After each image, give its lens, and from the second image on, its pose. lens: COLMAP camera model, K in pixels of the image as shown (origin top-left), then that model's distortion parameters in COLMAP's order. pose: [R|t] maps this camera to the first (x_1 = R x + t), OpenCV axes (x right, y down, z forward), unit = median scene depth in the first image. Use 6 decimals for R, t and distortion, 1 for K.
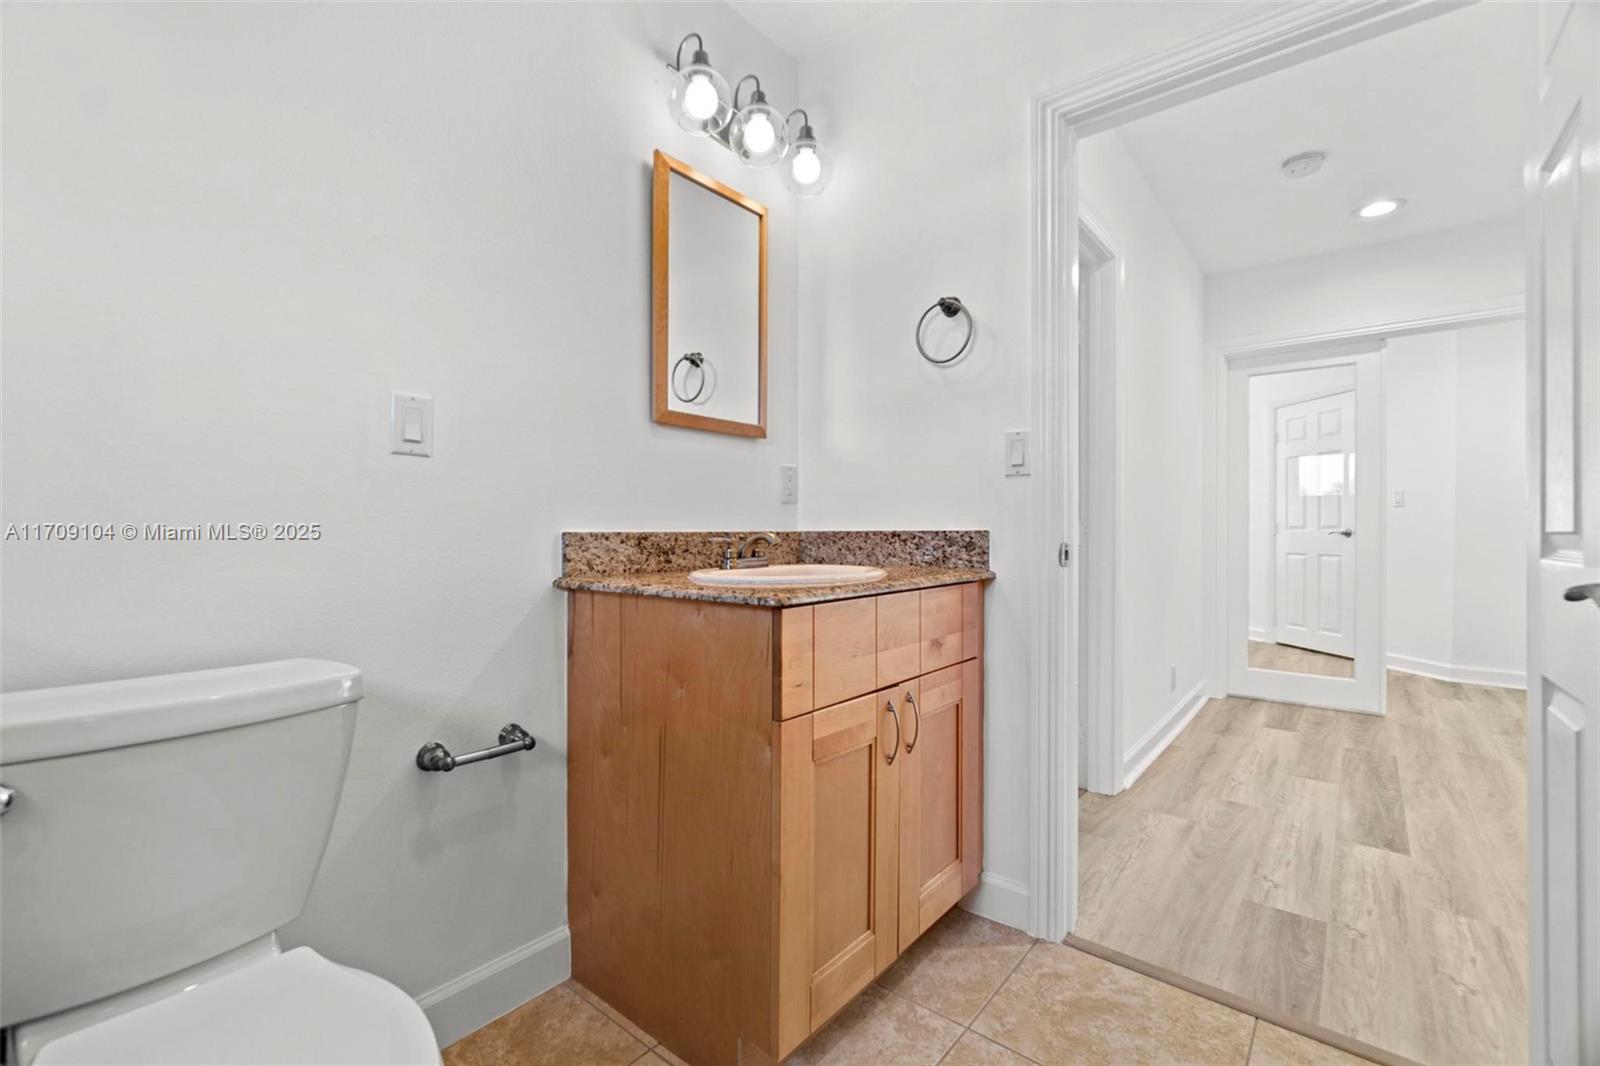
lens RADIAL K [[692.6, 0, 798.7], [0, 692.6, 530.1], [0, 0, 1]] dist [-0.006543, 0.000688]
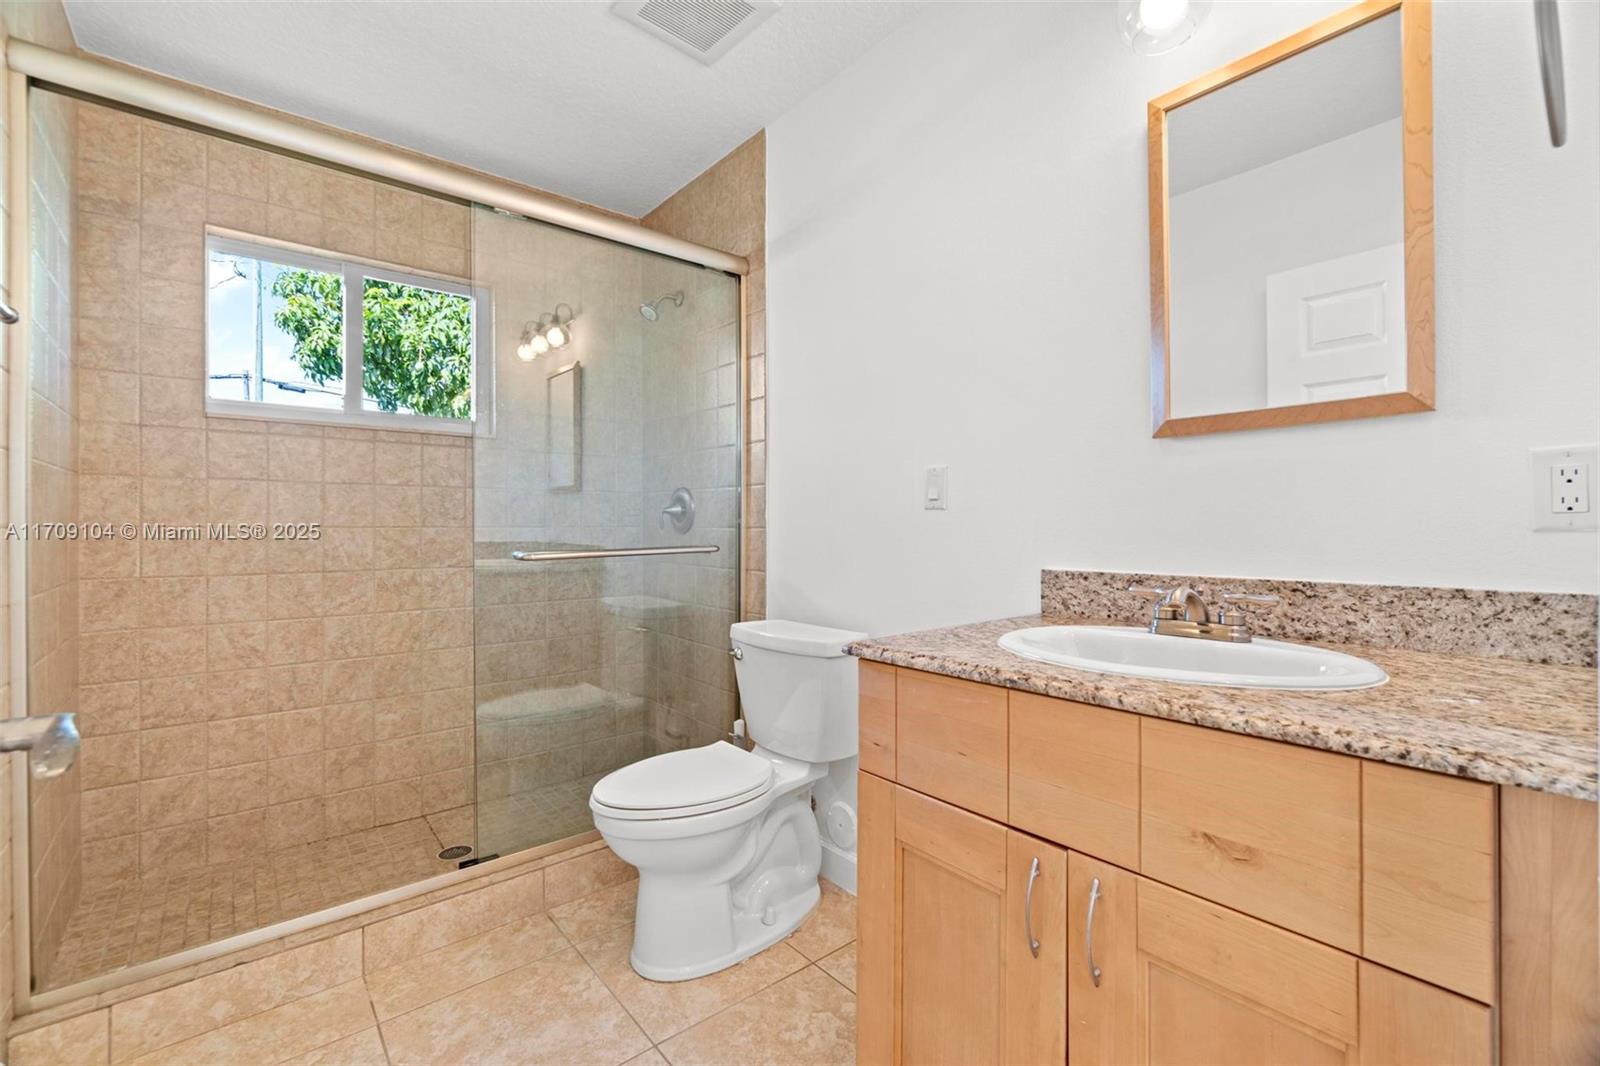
lens RADIAL K [[692.6, 0, 798.7], [0, 692.6, 536.7], [0, 0, 1]] dist [-0.006543, 0.000688]
pose [[-0.184546, 0.012937, -0.982739, 0.702988], [0.001740, 0.999916, 0.012836, -0.056200], [0.982822, 0.000659, -0.184553, 0.781131]]
